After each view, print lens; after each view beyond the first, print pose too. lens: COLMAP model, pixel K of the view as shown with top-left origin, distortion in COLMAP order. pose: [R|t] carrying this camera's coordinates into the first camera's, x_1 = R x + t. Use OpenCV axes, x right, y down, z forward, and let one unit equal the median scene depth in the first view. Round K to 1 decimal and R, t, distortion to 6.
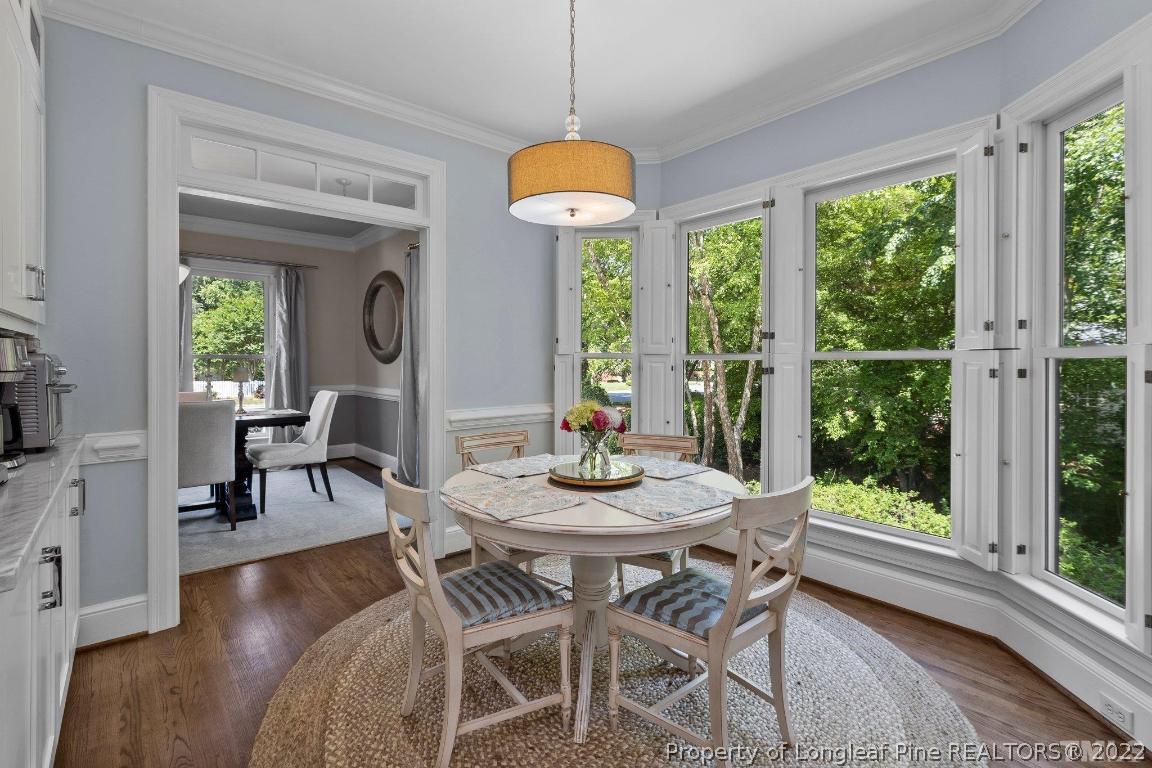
lens RADIAL K [[525.4, 0, 574.2], [0, 525.4, 363.8], [0, 0, 1]] dist [0.005230, -0.002851]
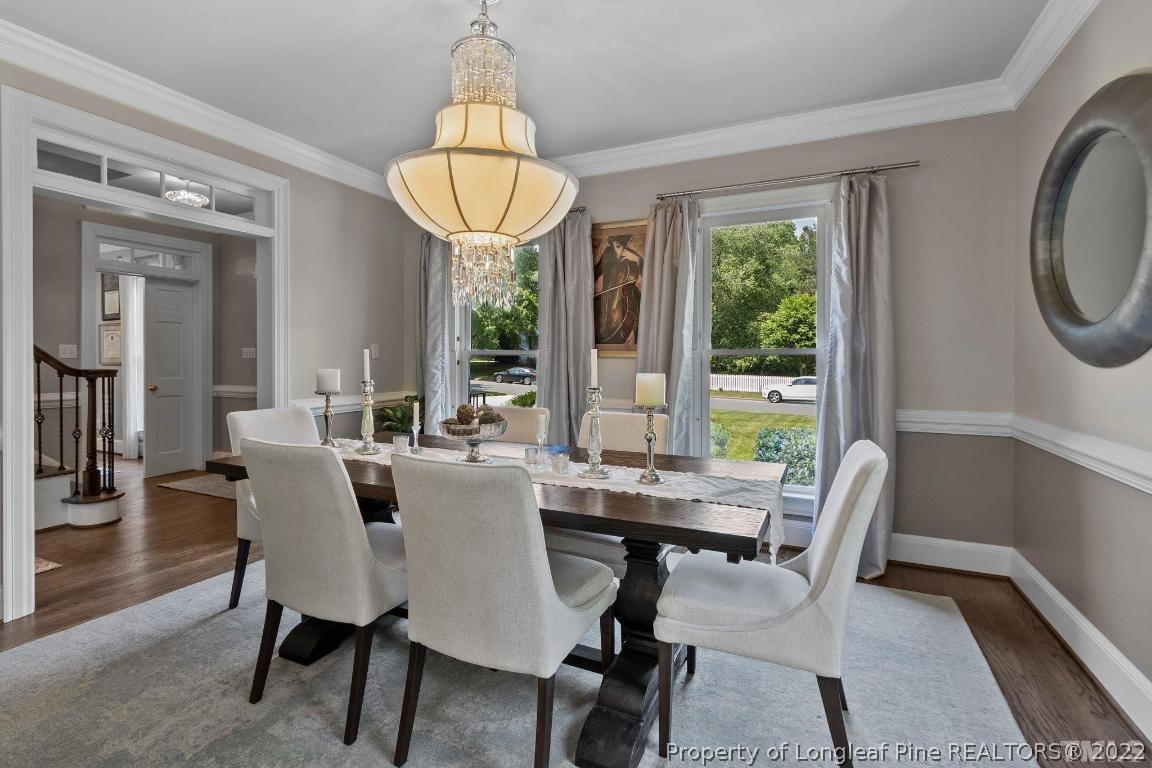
lens RADIAL K [[525.4, 0, 571.4], [0, 525.4, 378.5], [0, 0, 1]] dist [0.005230, -0.002851]
pose [[0.422635, 0.032207, -0.905728, -0.189582], [-0.006901, 0.999454, 0.032319, -0.000666], [0.906274, -0.007409, 0.422626, 0.531268]]
